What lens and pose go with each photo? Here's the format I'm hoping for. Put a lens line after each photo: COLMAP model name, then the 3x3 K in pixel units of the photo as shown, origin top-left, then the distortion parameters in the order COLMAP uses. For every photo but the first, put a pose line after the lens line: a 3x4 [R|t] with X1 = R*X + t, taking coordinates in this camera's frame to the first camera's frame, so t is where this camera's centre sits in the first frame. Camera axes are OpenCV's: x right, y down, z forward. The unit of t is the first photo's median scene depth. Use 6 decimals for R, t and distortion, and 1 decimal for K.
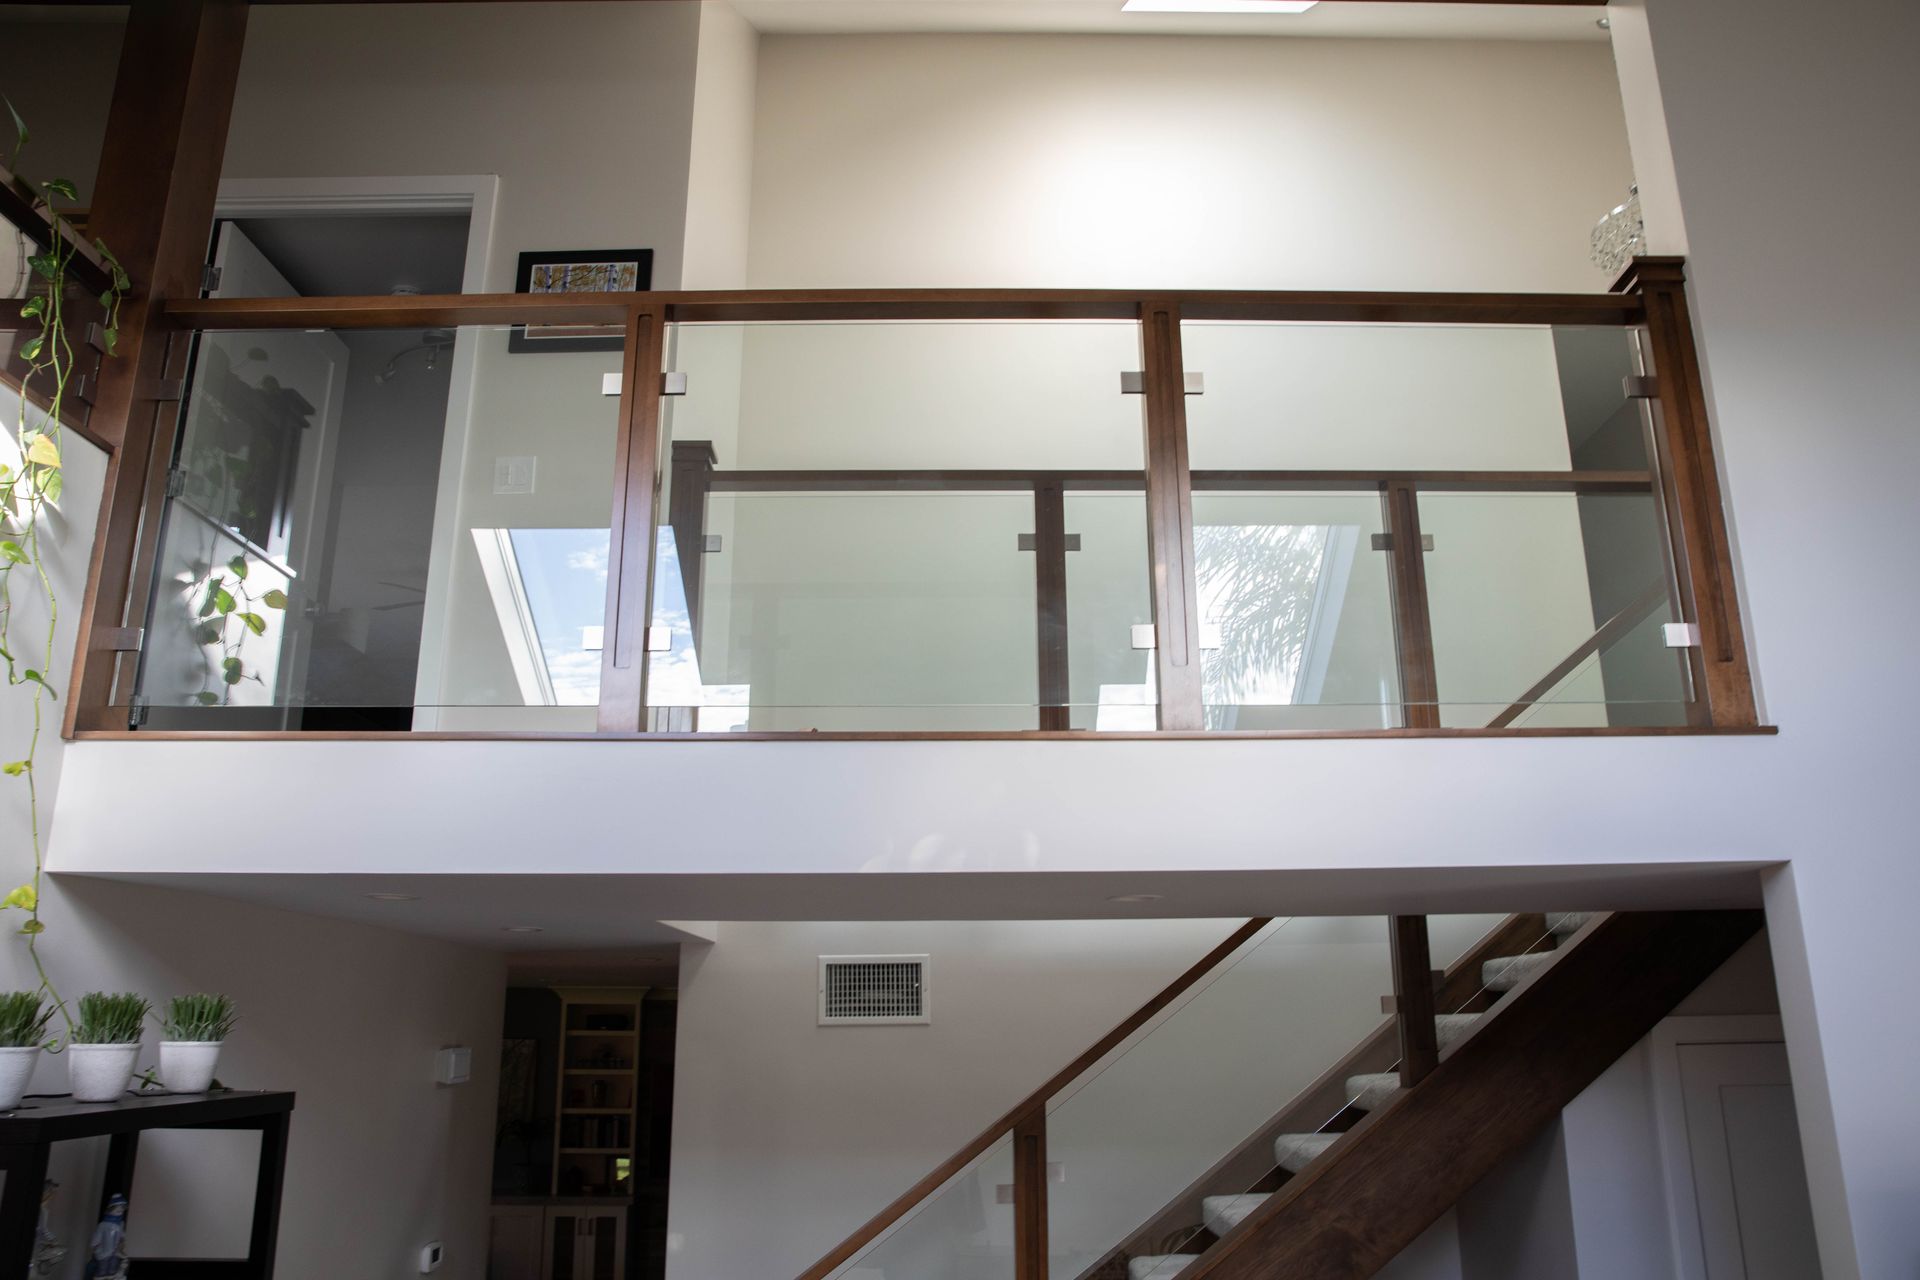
lens RADIAL K [[1393.5, 0, 959.8], [0, 1393.5, 623.8], [0, 0, 1]] dist [-0.107222, 0.132817]
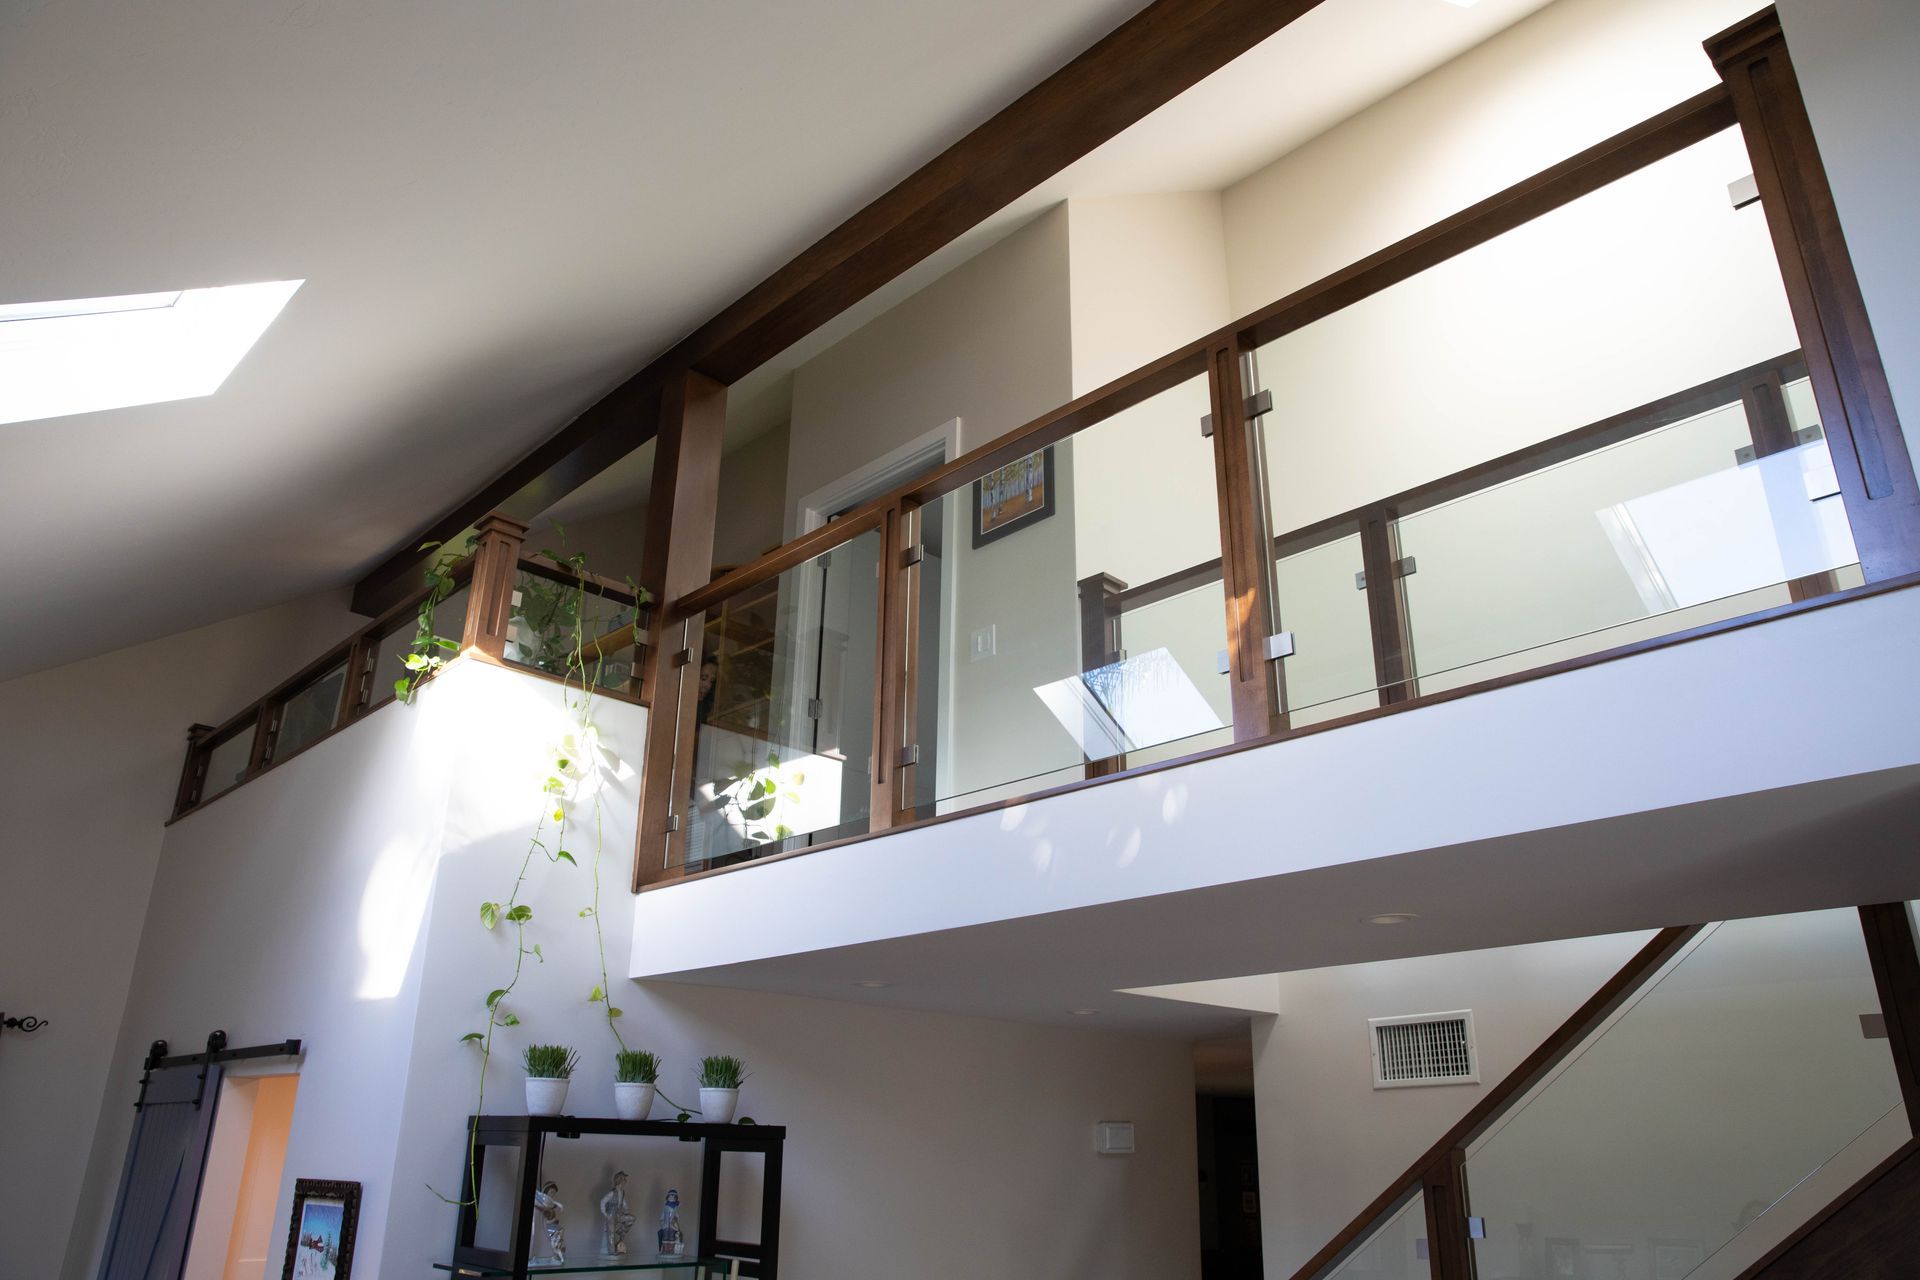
lens RADIAL K [[1316.6, 0, 960.0], [0, 1316.6, 640.0], [0, 0, 1]] dist [0.000609, 0.000135]
pose [[0.704330, -0.256735, -0.661821, 0.493411], [0.192147, 0.966456, -0.170420, 0.096034], [0.683373, -0.007135, 0.730034, 0.109052]]
